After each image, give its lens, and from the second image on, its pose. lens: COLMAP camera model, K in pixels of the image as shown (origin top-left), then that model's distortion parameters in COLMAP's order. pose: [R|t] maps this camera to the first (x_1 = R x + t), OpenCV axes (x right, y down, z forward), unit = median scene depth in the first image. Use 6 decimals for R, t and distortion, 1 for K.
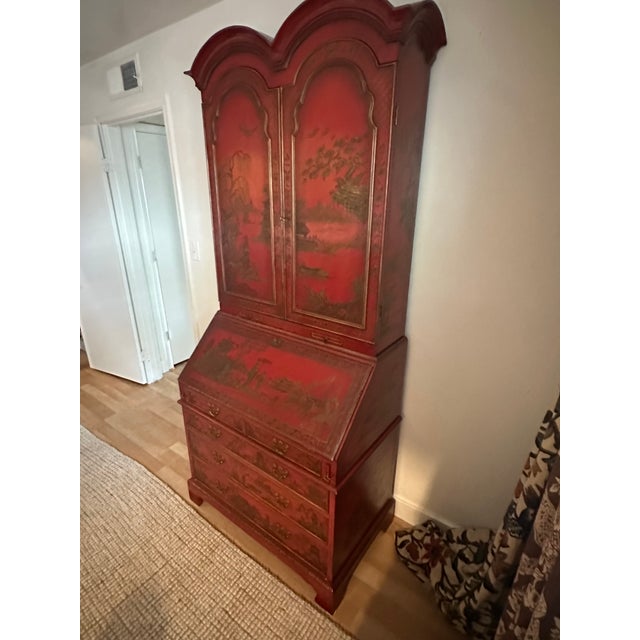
lens RADIAL K [[356.2, 0, 315.0], [0, 356.2, 321.7], [0, 0, 1]] dist [-0.004398, 0.001368]
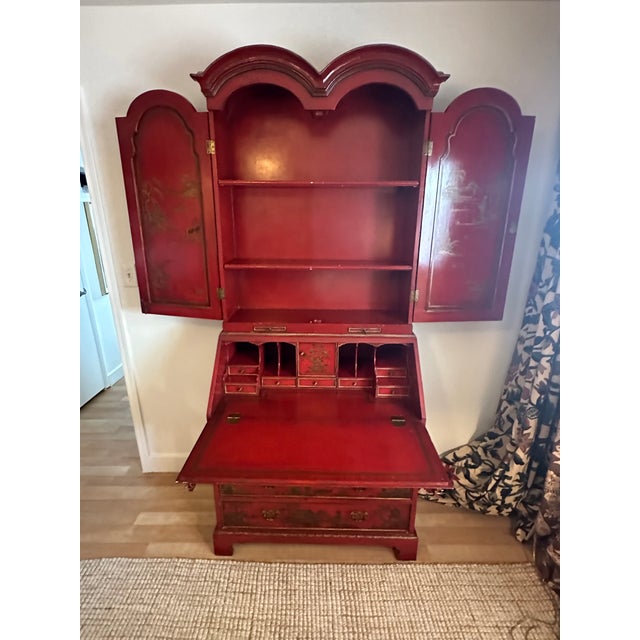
lens RADIAL K [[356.2, 0, 316.4], [0, 356.2, 322.1], [0, 0, 1]] dist [-0.004398, 0.001368]
pose [[0.812924, -0.175761, 0.555214, -0.643929], [0.201310, 0.979408, 0.015294, -0.023838], [-0.546470, 0.099337, 0.831567, 0.112226]]
